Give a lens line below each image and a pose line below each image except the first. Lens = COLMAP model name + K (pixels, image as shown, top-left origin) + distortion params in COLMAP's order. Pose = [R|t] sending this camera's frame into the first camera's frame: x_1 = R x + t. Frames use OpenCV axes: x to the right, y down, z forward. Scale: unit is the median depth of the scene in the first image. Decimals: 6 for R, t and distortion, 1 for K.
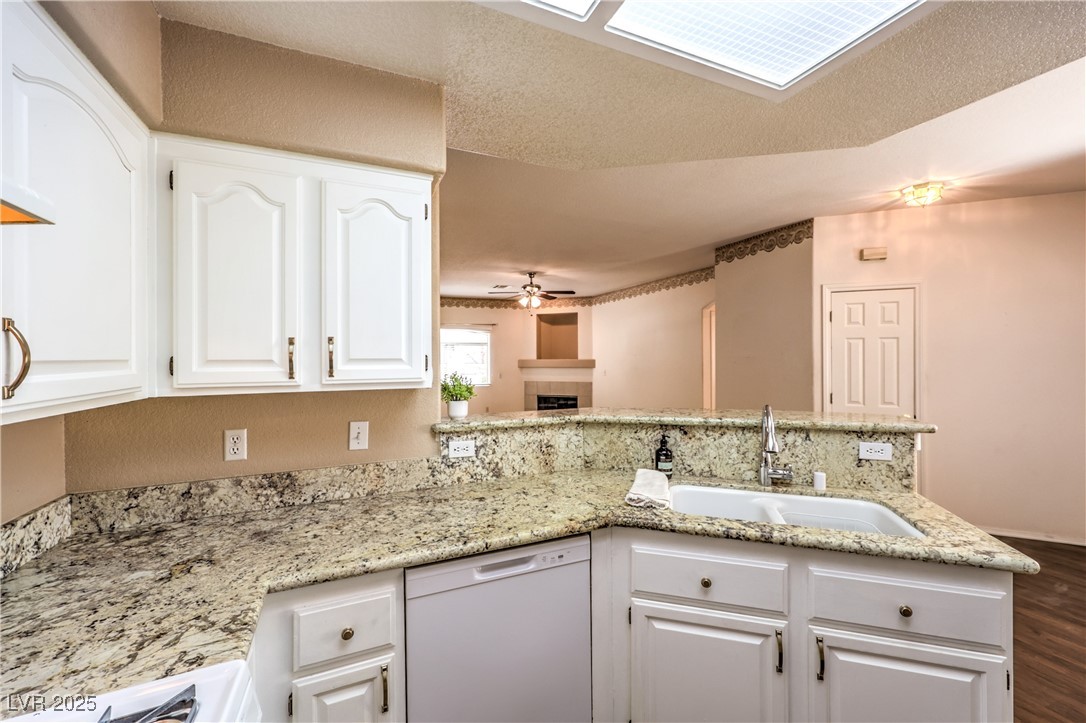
lens RADIAL K [[447.9, 0, 543.9], [0, 447.9, 356.1], [0, 0, 1]] dist [0.014692, 0.000124]
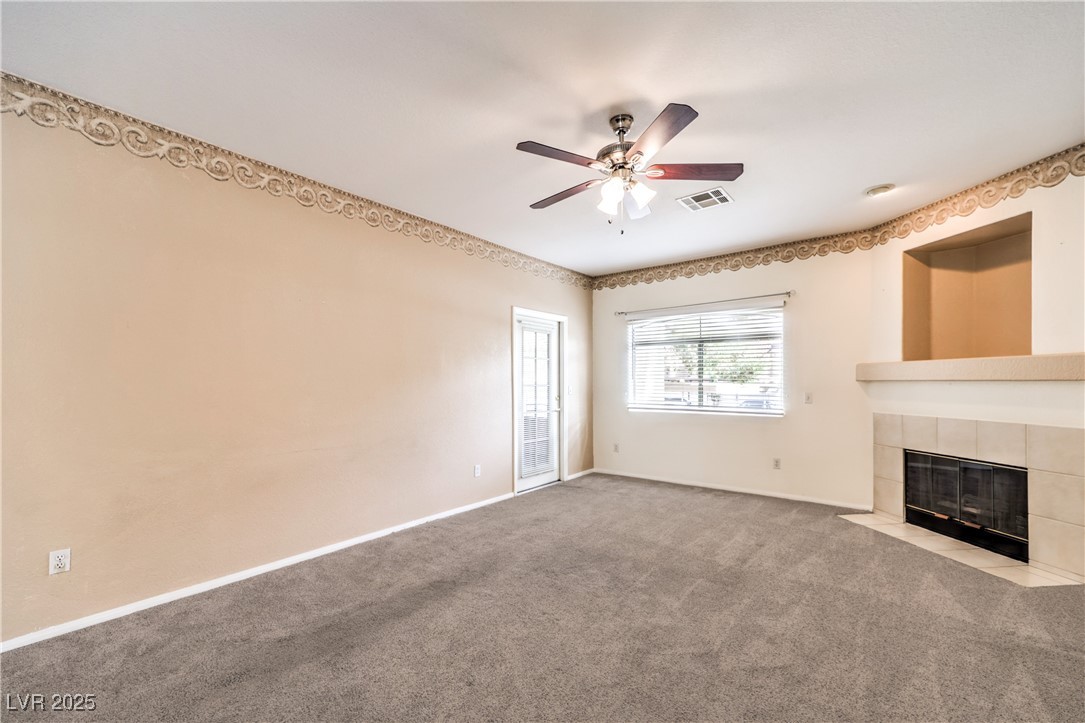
lens RADIAL K [[447.5, 0, 555.5], [0, 447.5, 382.2], [0, 0, 1]] dist [0.014692, 0.000124]
pose [[0.491472, -0.000367, -0.870893, 0.275819], [0.003393, 0.999993, 0.001493, 0.035553], [0.870887, -0.003688, 0.491470, 0.773260]]
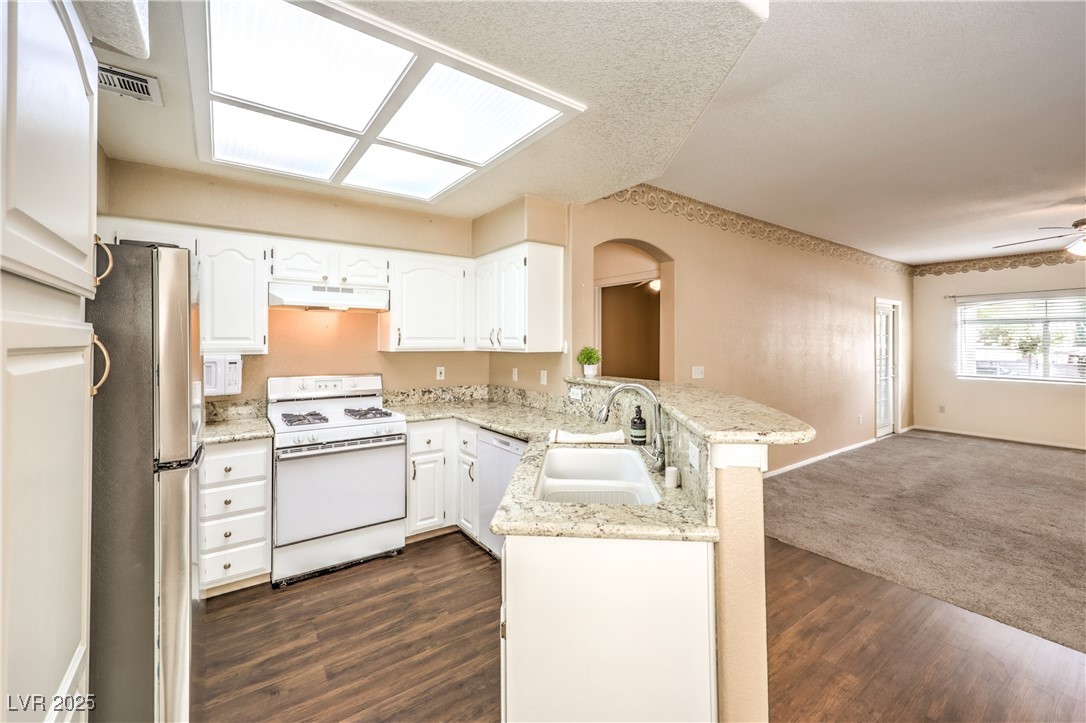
lens RADIAL K [[447.9, 0, 554.1], [0, 447.9, 338.1], [0, 0, 1]] dist [0.014692, 0.000124]
pose [[0.225133, -0.001043, -0.974327, 0.400877], [-0.002712, 0.999995, -0.001697, 0.003615], [0.974324, 0.003024, 0.225129, 0.168765]]
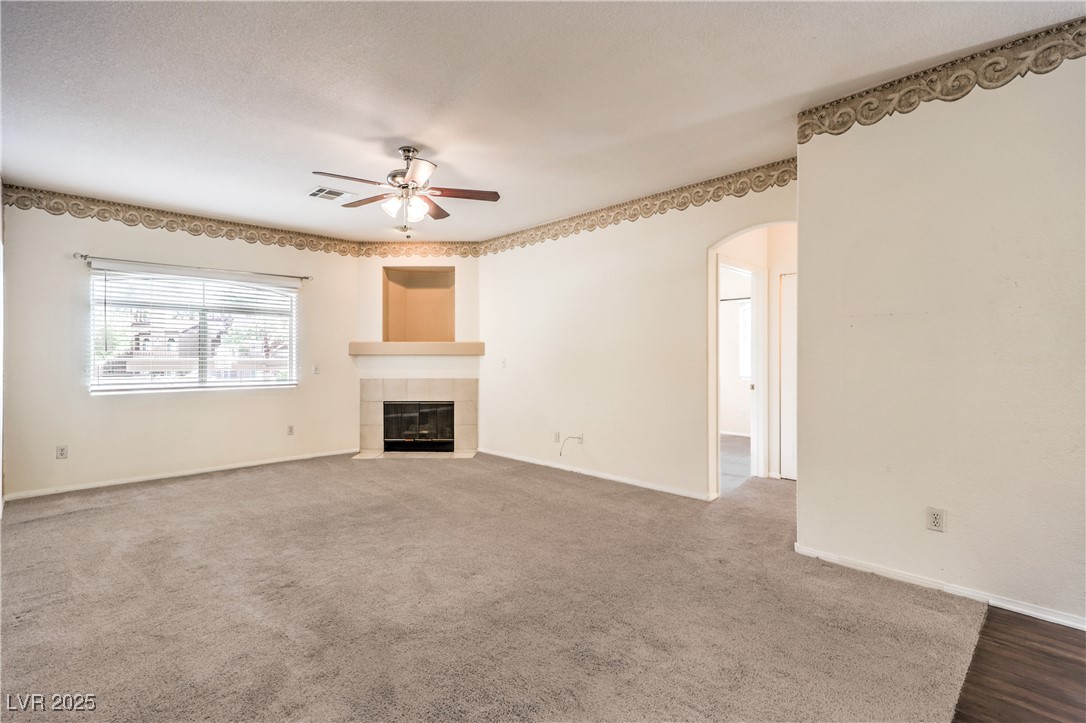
lens RADIAL K [[504.1, 0, 544.7], [0, 504.1, 354.8], [0, 0, 1]] dist [-0.003510, 0.000719]
pose [[0.930246, 0.002870, 0.366925, -0.090699], [-0.001851, 0.999993, -0.003128, 0.038085], [-0.366931, 0.002231, 0.930245, 0.443769]]
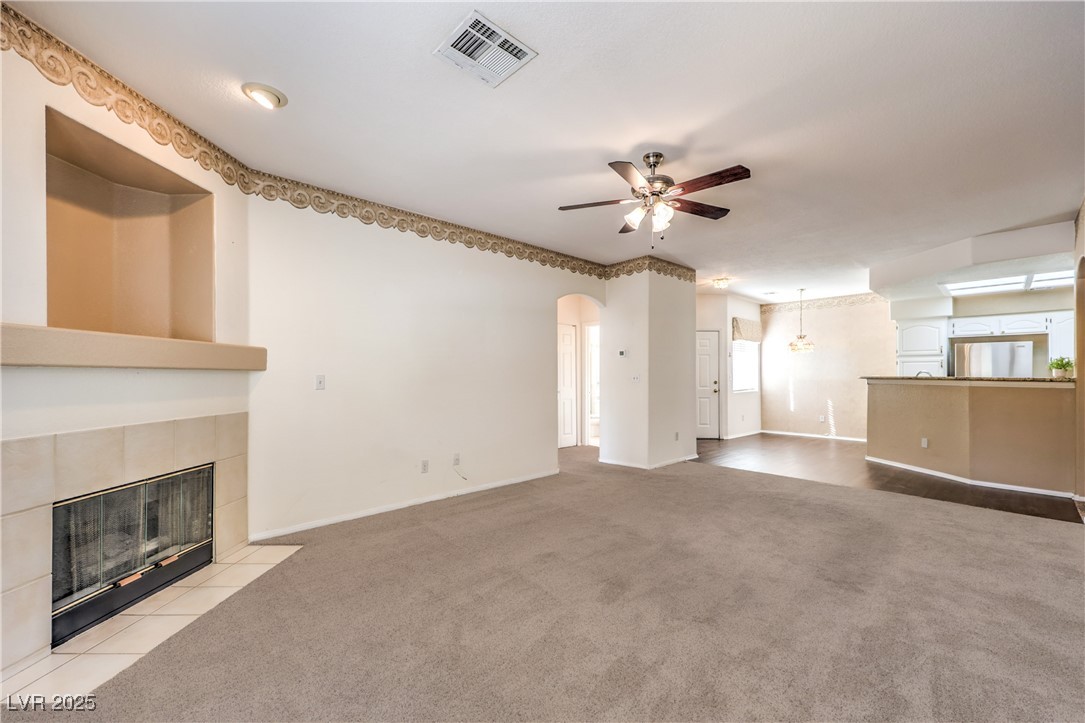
lens RADIAL K [[447.5, 0, 553.5], [0, 447.5, 370.9], [0, 0, 1]] dist [0.014692, 0.000124]
pose [[-0.362330, 0.004488, 0.932039, -0.431027], [-0.006504, 0.999952, -0.007343, 0.038050], [-0.932027, -0.008723, -0.362283, 1.277367]]
